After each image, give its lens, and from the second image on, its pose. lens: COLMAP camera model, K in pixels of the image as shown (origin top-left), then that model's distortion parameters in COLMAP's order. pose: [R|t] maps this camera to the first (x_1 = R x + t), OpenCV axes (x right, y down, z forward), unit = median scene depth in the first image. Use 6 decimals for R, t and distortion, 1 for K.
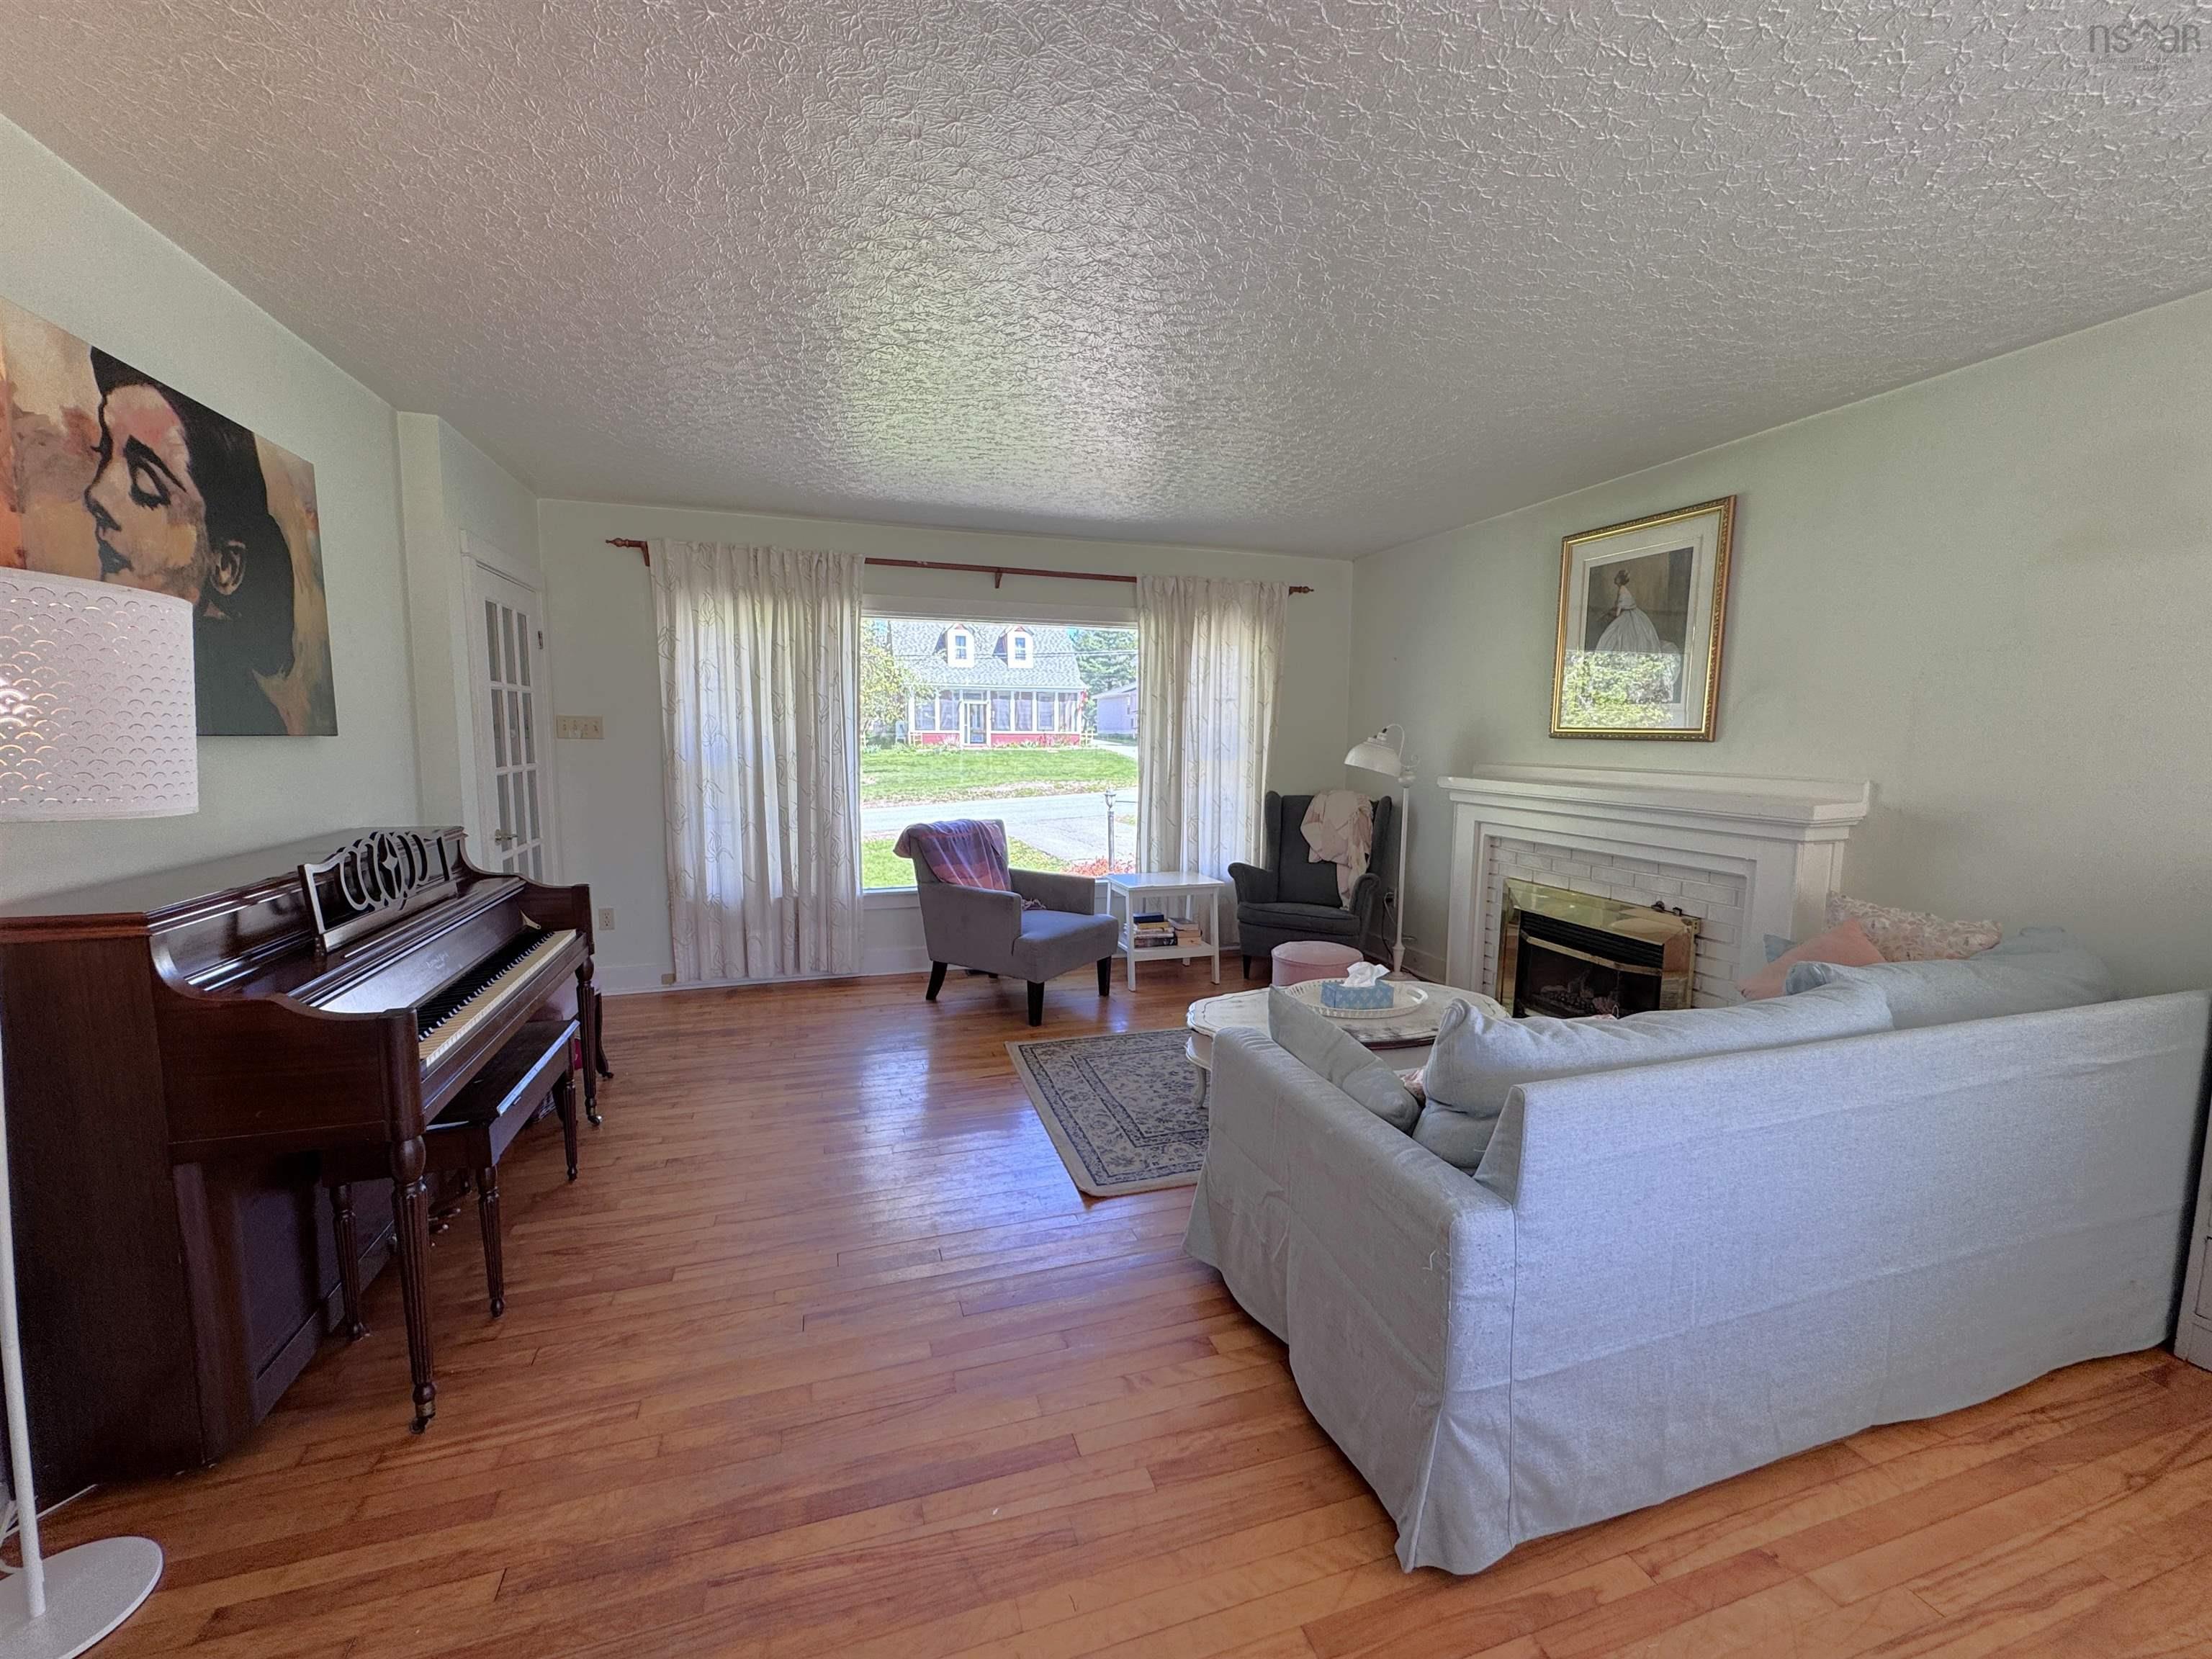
lens RADIAL K [[886.6, 0, 1106.3], [0, 886.6, 828.9], [0, 0, 1]] dist [-0.004684, 0.000401]
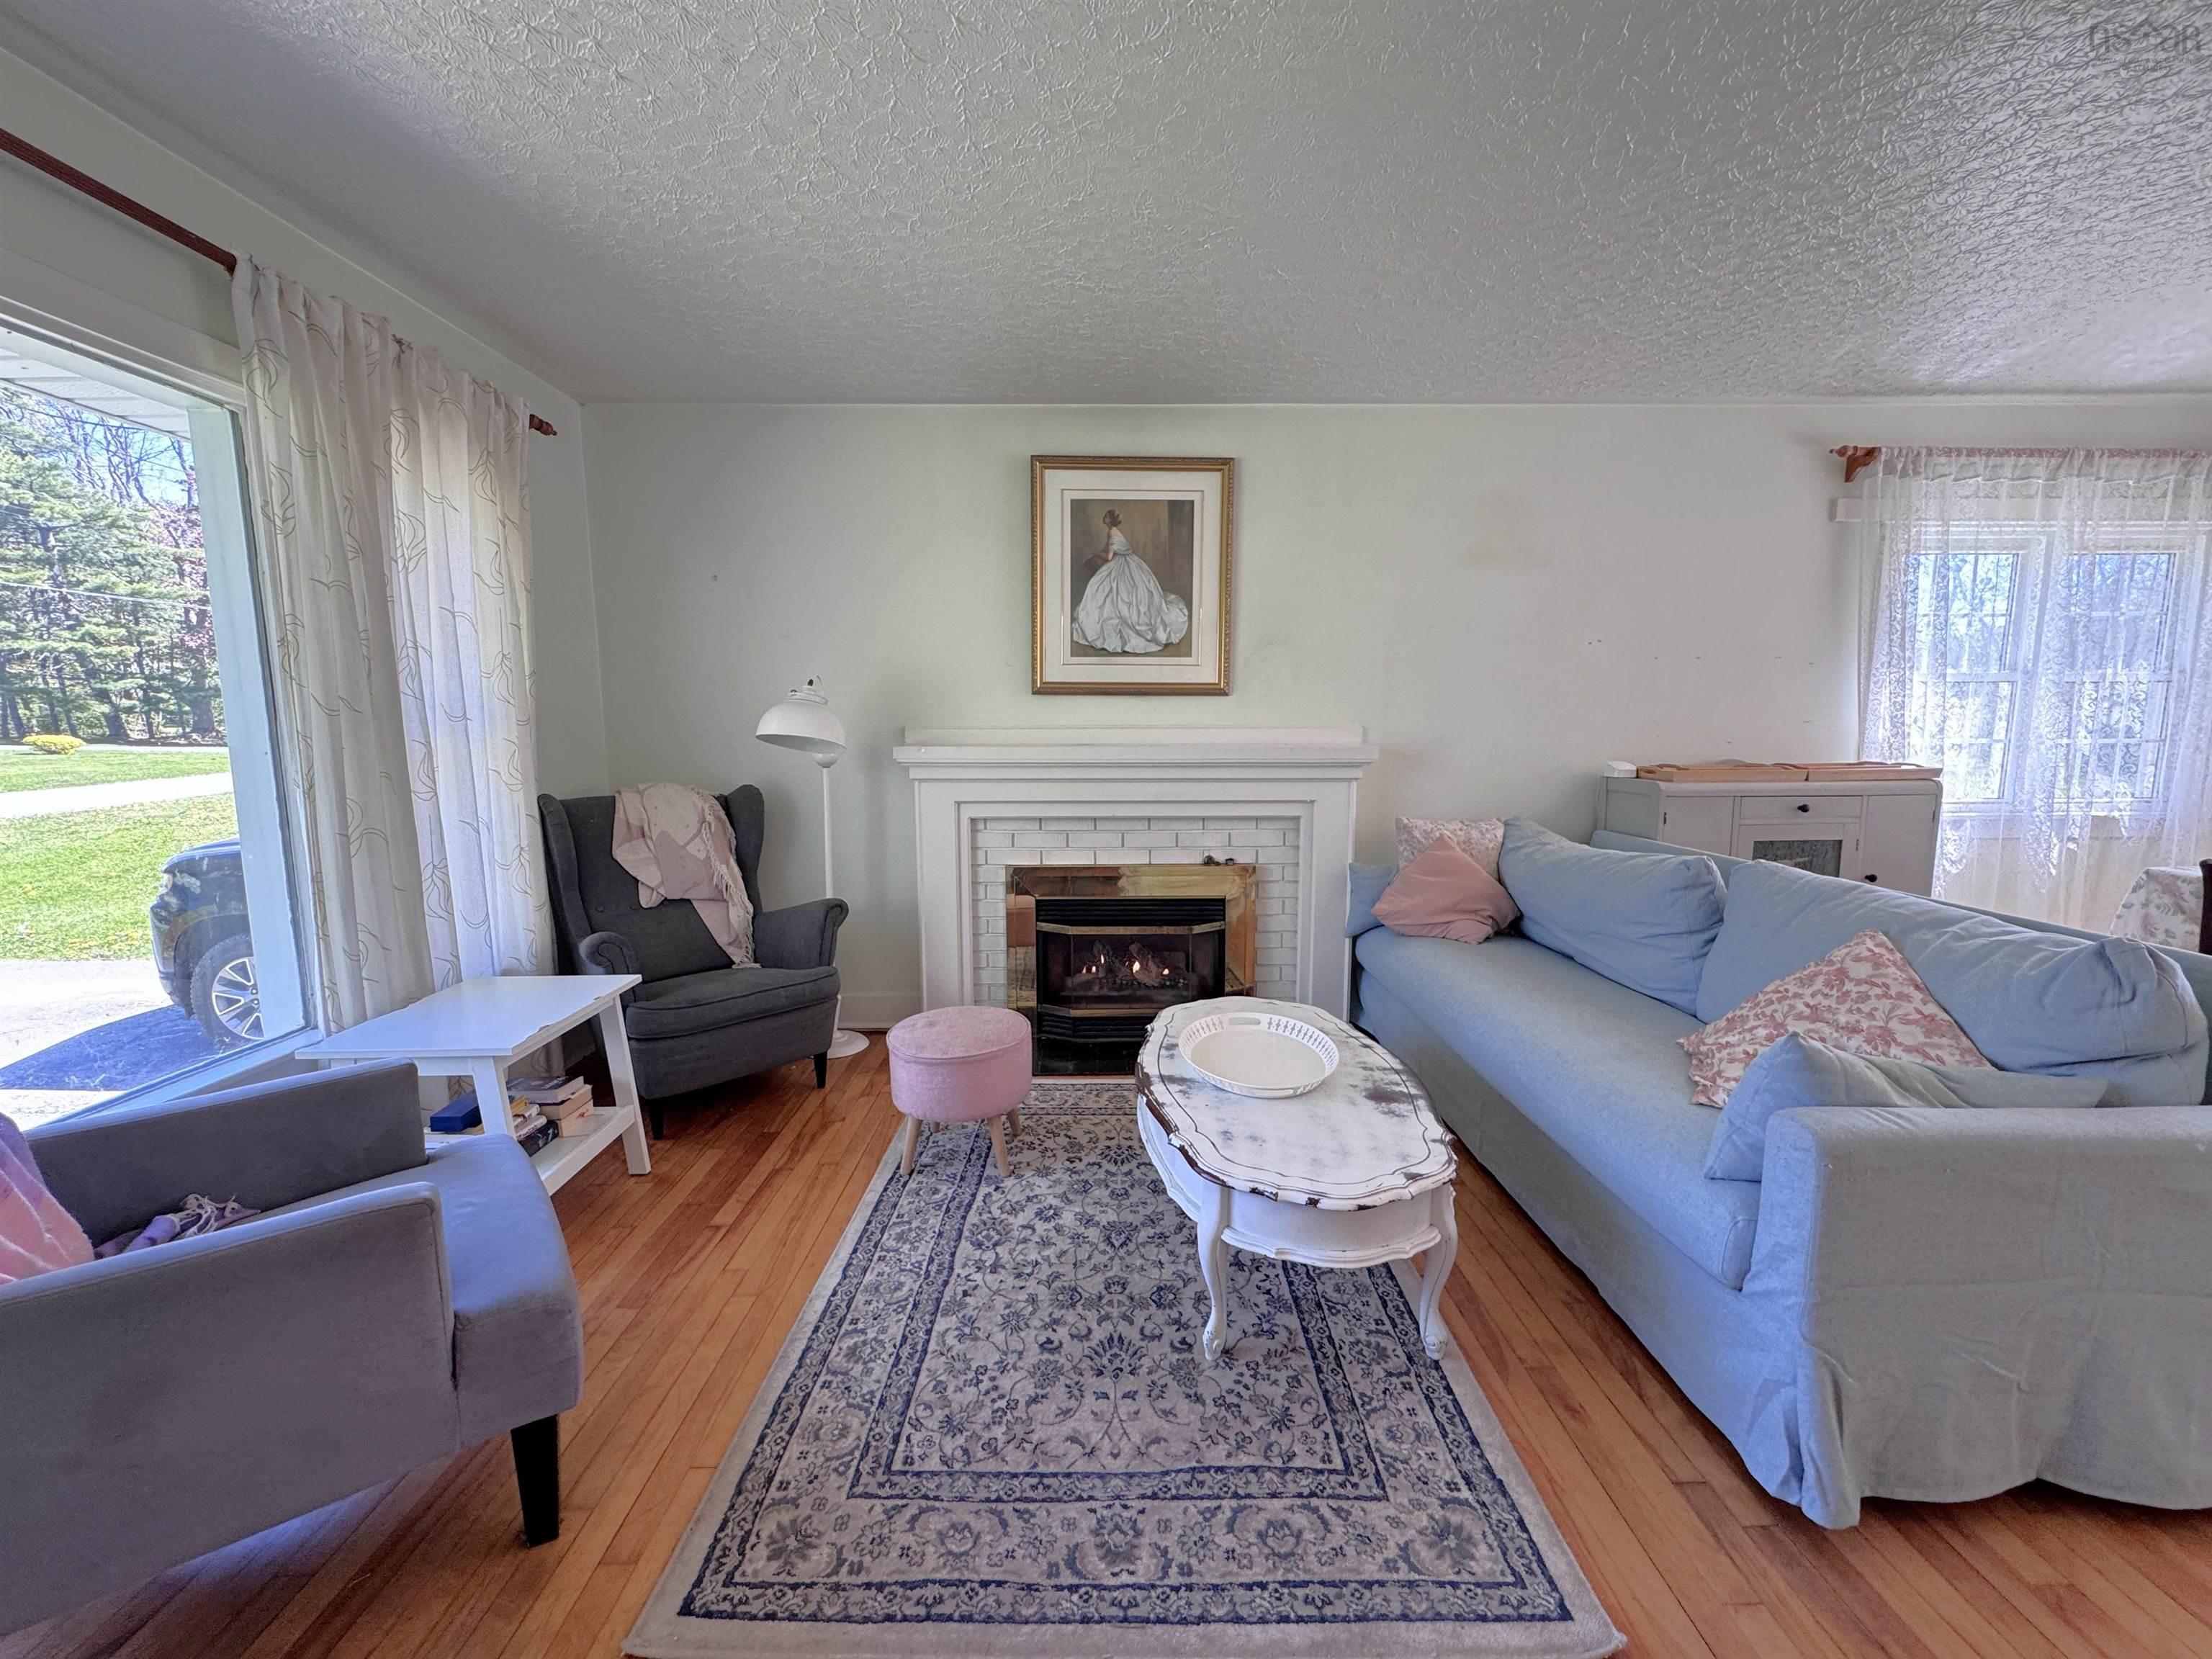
lens RADIAL K [[886.6, 0, 1109.7], [0, 886.6, 827.1], [0, 0, 1]] dist [-0.004684, 0.000401]
pose [[0.293840, -0.120918, 0.948176, -0.339554], [0.109154, 0.989722, 0.092390, -0.052968], [-0.949602, 0.076349, 0.304019, 0.771828]]
